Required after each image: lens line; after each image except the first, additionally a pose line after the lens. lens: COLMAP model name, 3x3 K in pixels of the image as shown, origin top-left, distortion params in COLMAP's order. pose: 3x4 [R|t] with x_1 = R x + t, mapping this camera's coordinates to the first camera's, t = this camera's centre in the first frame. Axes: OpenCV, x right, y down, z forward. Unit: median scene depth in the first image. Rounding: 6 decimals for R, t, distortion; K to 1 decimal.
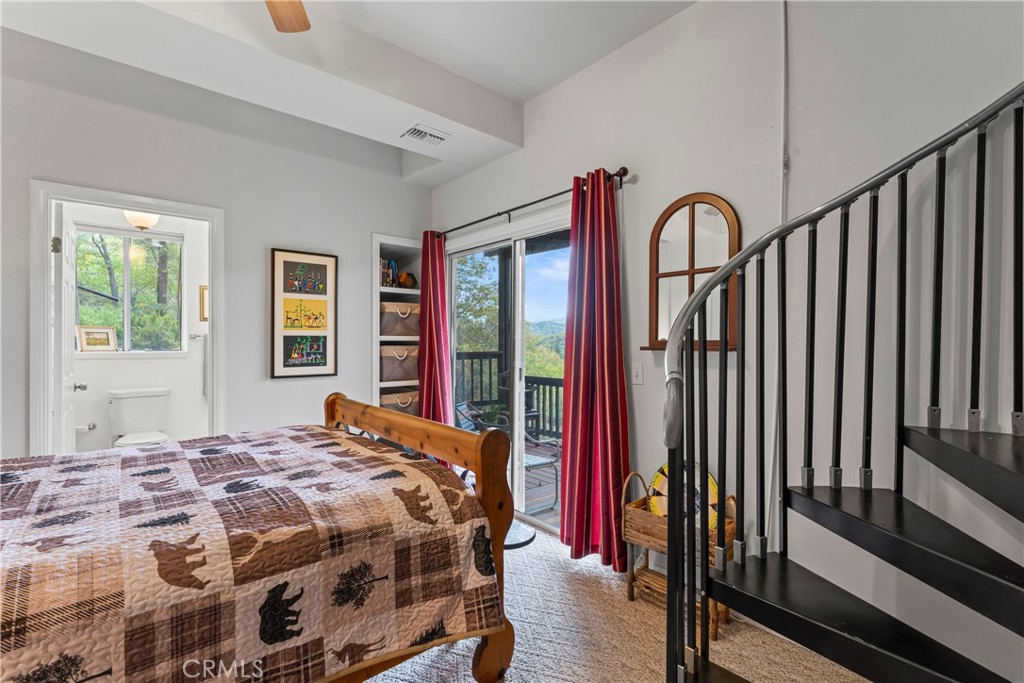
lens RADIAL K [[468.1, 0, 505.3], [0, 468.1, 342.1], [0, 0, 1]] dist [-0.002806, 0.001639]
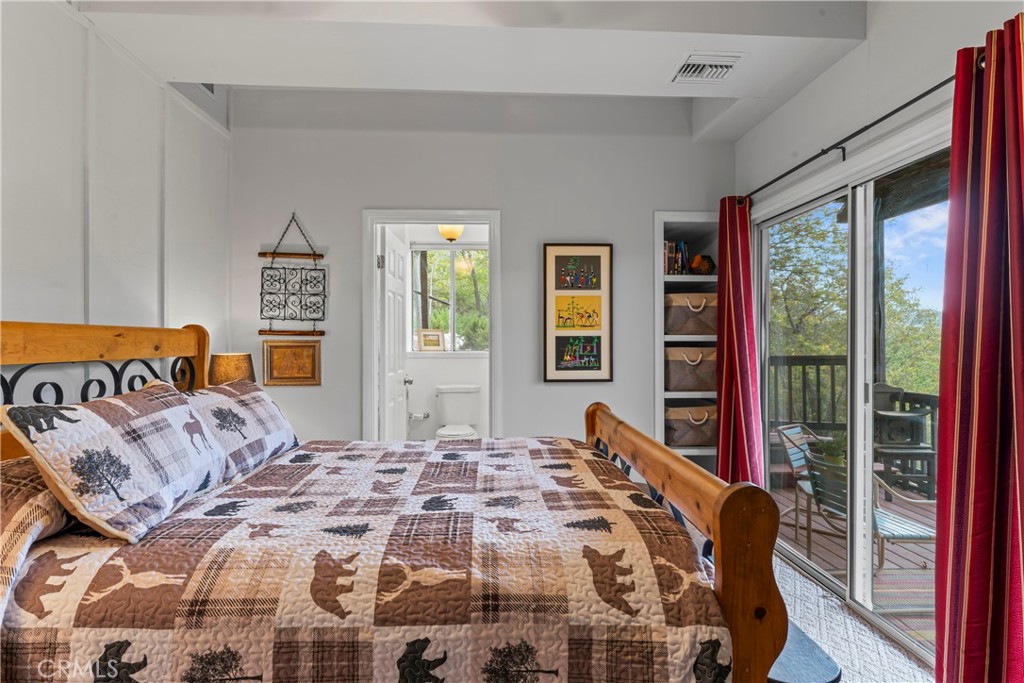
lens RADIAL K [[504.9, 0, 522.2], [0, 504.9, 338.9], [0, 0, 1]] dist [0.001278, -0.001302]
pose [[0.790707, -0.005381, -0.612171, 0.147569], [0.002368, 0.999981, -0.005732, -0.004909], [0.612190, 0.003082, 0.790704, 0.283444]]
